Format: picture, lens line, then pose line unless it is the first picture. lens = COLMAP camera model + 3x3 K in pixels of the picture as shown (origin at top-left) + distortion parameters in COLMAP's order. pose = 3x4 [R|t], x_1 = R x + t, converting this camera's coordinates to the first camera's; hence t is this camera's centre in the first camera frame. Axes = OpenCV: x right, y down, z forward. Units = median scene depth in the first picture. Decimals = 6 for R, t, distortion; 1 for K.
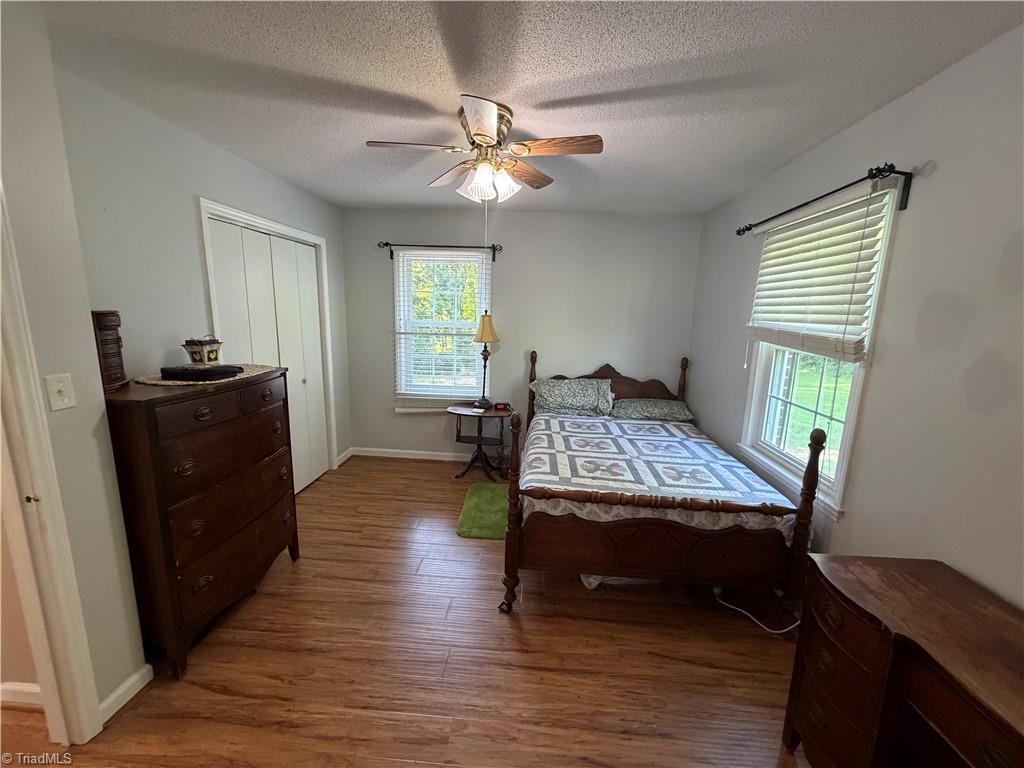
lens RADIAL K [[407.8, 0, 510.6], [0, 407.8, 384.0], [0, 0, 1]] dist [-0.000840, -0.000061]
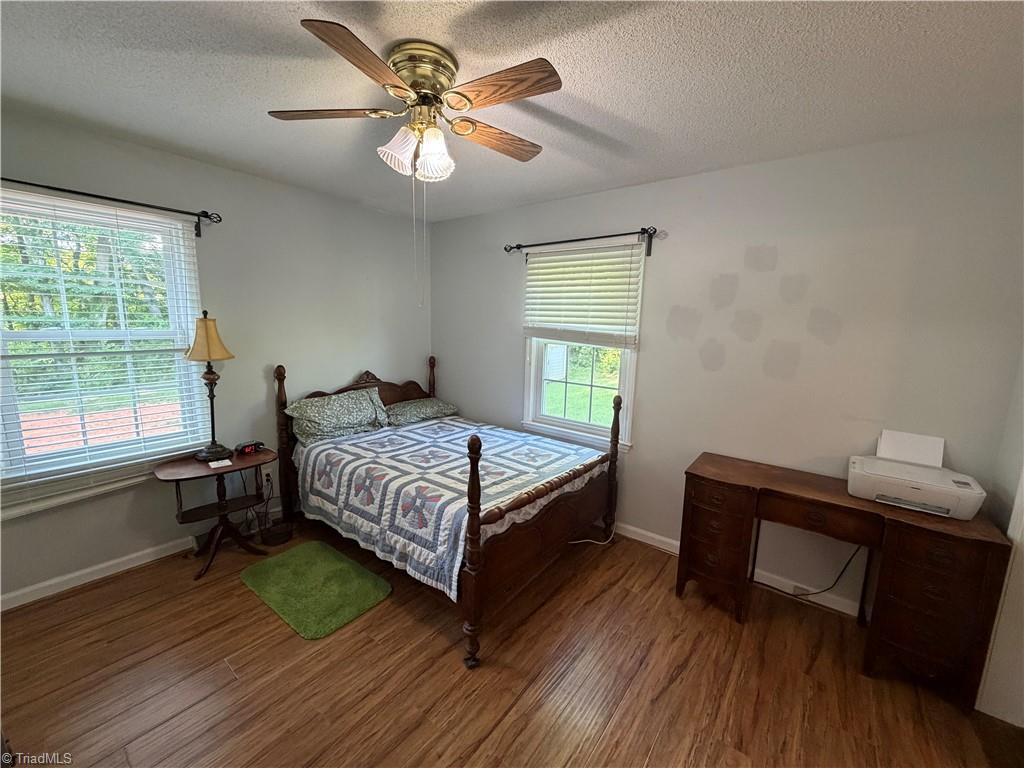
lens RADIAL K [[407.8, 0, 510.6], [0, 407.8, 384.0], [0, 0, 1]] dist [-0.000840, -0.000061]
pose [[0.558959, -0.142268, 0.816900, -0.431364], [0.134258, 0.987700, 0.080149, -0.066163], [-0.818254, 0.064875, 0.571184, 0.297346]]
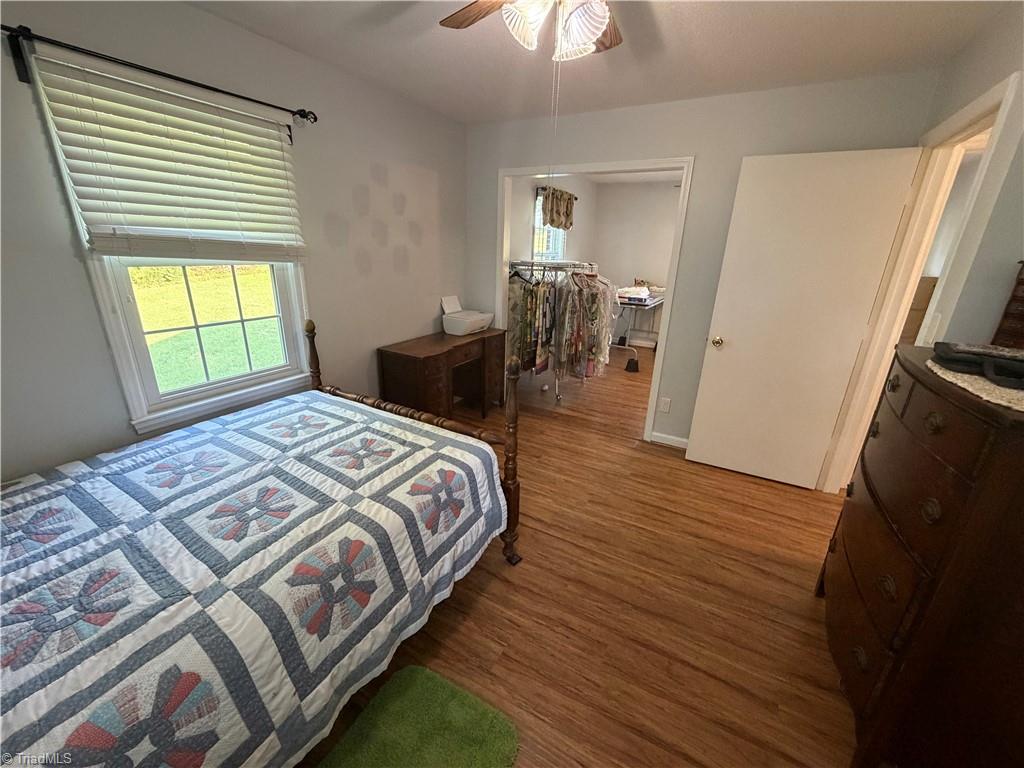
lens RADIAL K [[407.8, 0, 510.6], [0, 407.8, 384.0], [0, 0, 1]] dist [-0.000840, -0.000061]
pose [[-0.902559, -0.188759, 0.386984, -0.219619], [0.020522, 0.878900, 0.476564, -0.196969], [-0.430076, 0.438069, -0.789386, 1.162029]]
